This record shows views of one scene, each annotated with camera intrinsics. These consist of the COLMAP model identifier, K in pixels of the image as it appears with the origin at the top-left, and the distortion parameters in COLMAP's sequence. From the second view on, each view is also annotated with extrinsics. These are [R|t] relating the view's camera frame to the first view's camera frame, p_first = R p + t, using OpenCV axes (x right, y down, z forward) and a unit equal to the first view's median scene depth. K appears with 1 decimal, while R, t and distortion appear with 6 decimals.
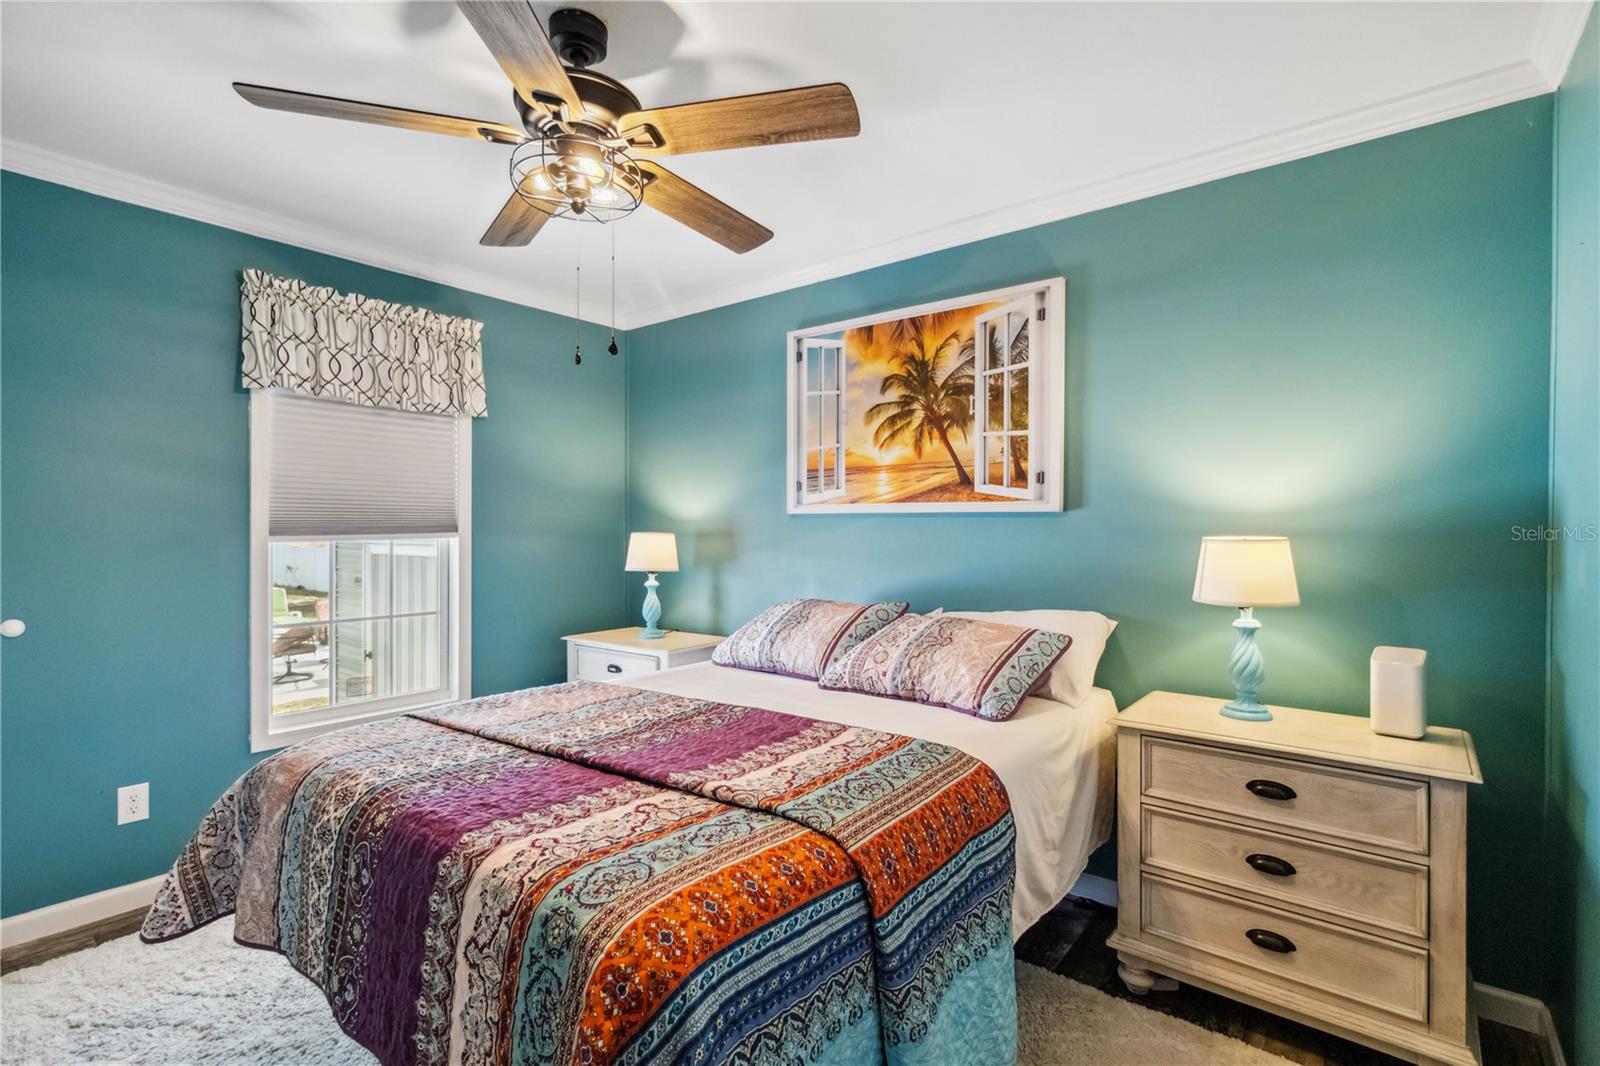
lens RADIAL K [[746.4, 0, 771.3], [0, 746.4, 530.6], [0, 0, 1]] dist [-0.001259, 0.001632]
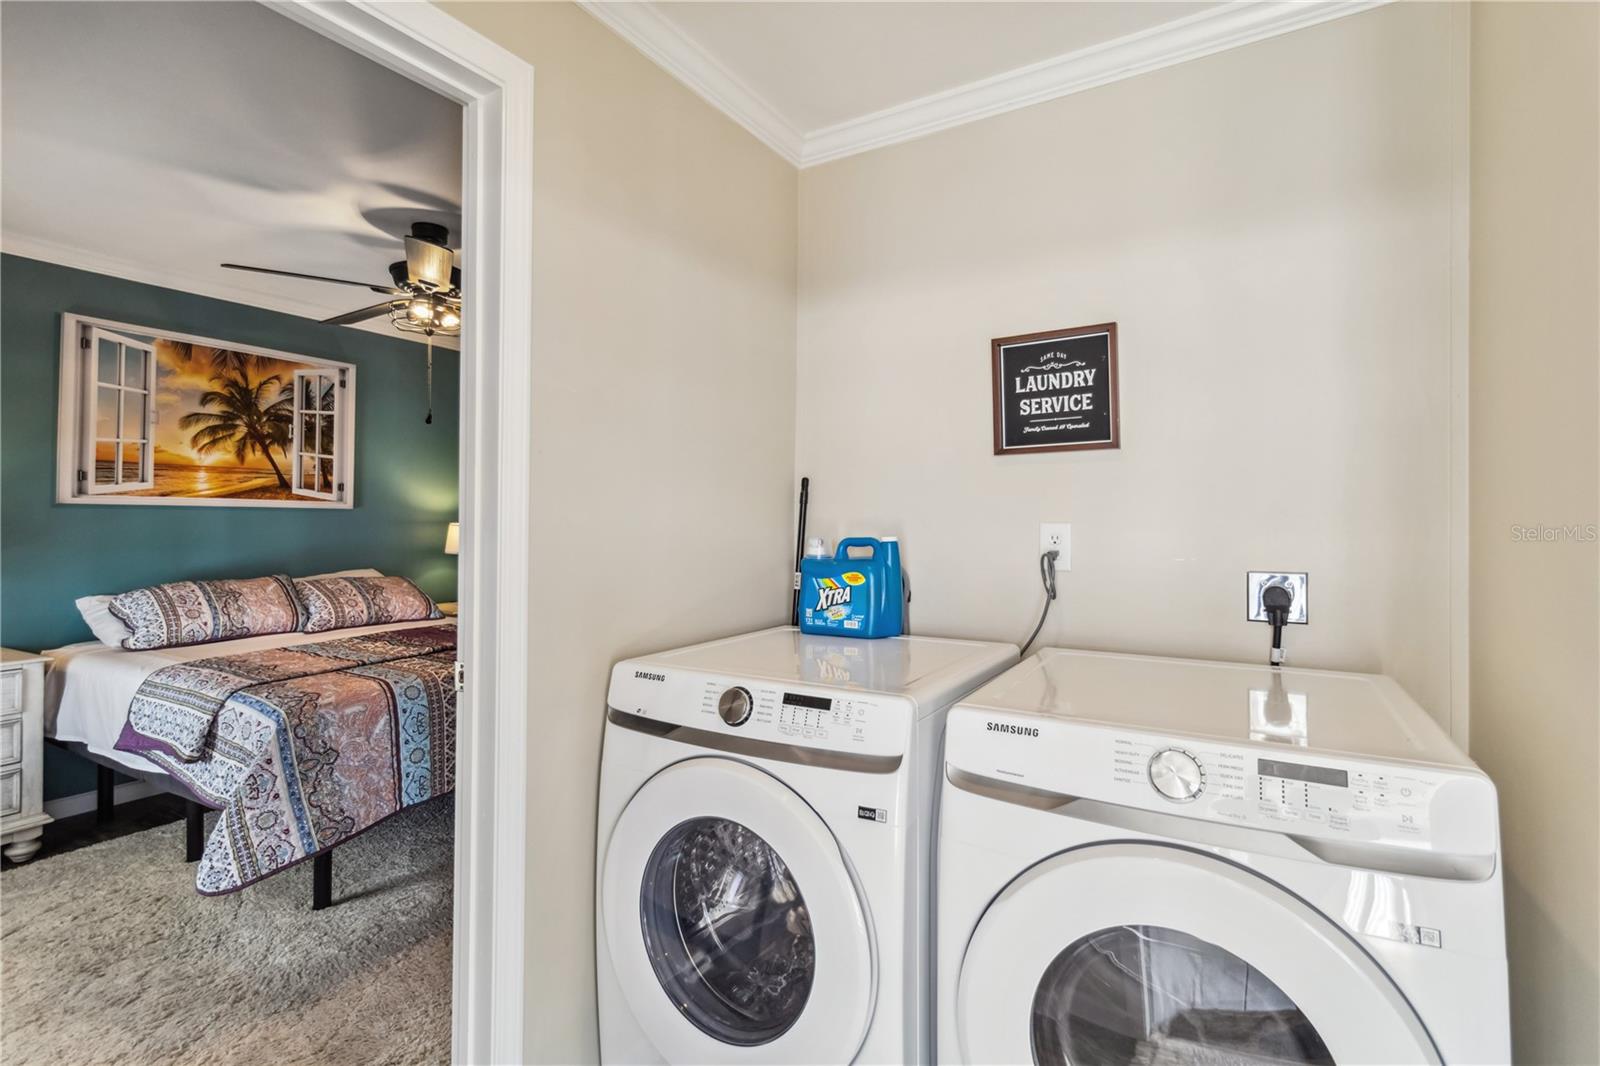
lens RADIAL K [[746.4, 0, 798.1], [0, 746.4, 512.5], [0, 0, 1]] dist [-0.001259, 0.001632]
pose [[-0.142000, 0.008473, 0.989830, -1.234258], [-0.000139, 0.999963, -0.008580, -0.003816], [-0.989867, -0.001356, -0.141994, 0.249712]]
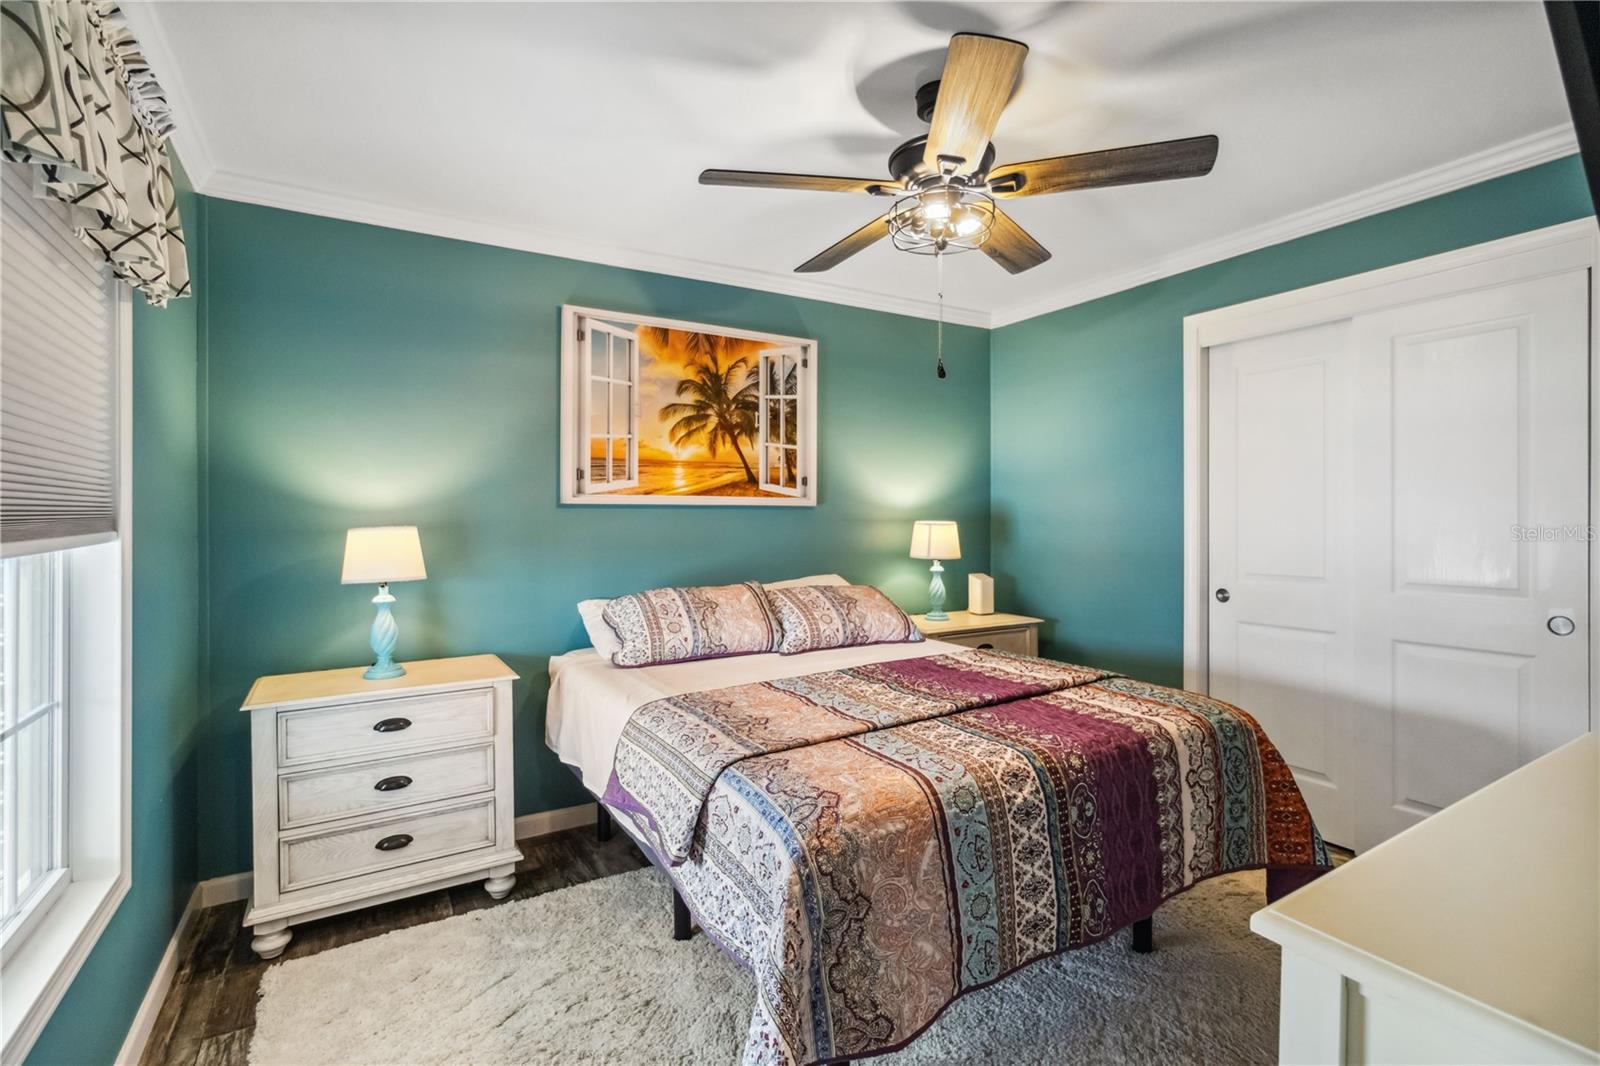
lens RADIAL K [[746.4, 0, 814.4], [0, 746.4, 517.8], [0, 0, 1]] dist [-0.001259, 0.001632]
pose [[0.340173, -0.002772, 0.940359, -0.862643], [0.009199, 0.999958, -0.000380, -0.002303], [-0.940318, 0.008780, 0.340184, 0.476543]]
